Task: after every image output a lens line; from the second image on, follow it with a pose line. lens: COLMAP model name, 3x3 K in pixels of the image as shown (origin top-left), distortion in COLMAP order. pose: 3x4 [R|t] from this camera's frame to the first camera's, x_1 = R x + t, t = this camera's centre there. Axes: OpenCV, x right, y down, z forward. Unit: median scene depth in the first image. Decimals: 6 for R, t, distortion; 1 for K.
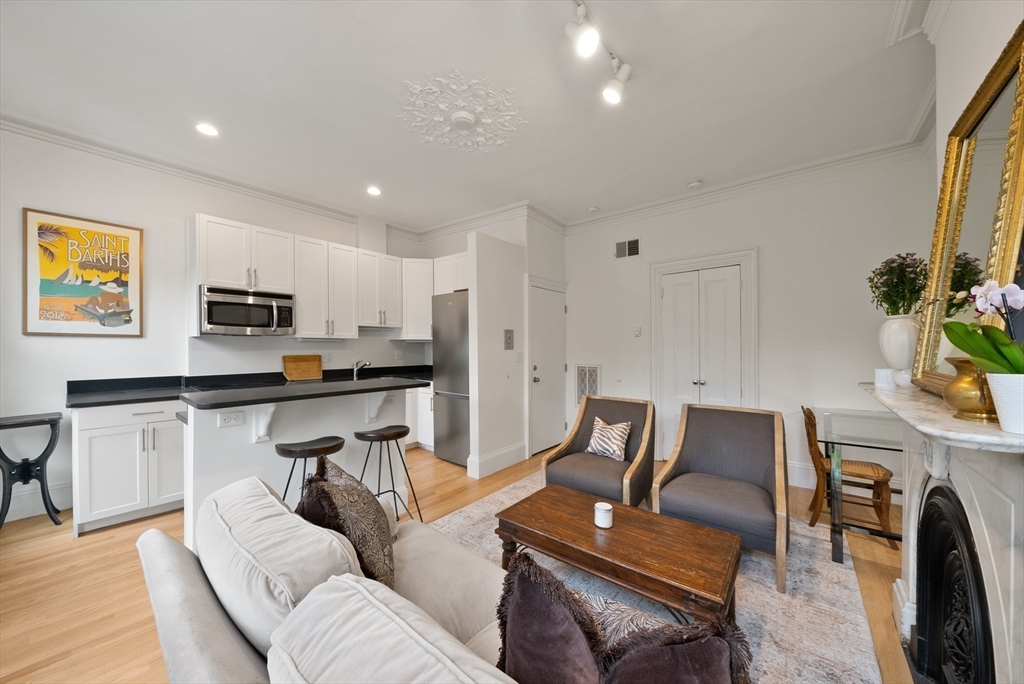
lens RADIAL K [[354.1, 0, 511.6], [0, 354.1, 352.6], [0, 0, 1]] dist [-0.001301, 0.000003]
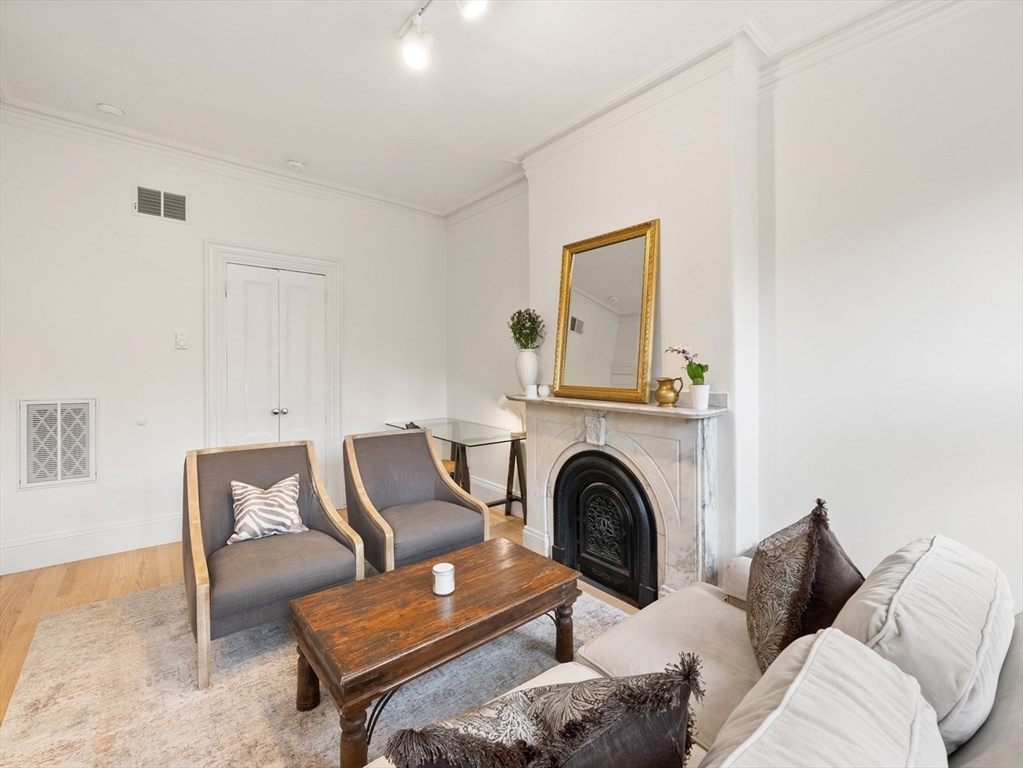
lens RADIAL K [[445.2, 0, 494.4], [0, 445.2, 367.3], [0, 0, 1]] dist [-0.001861, -0.000151]
pose [[0.211165, 0.001139, 0.977450, -0.452680], [0.003072, 0.999994, -0.001829, -0.014768], [-0.977446, 0.003389, 0.211160, 0.425496]]
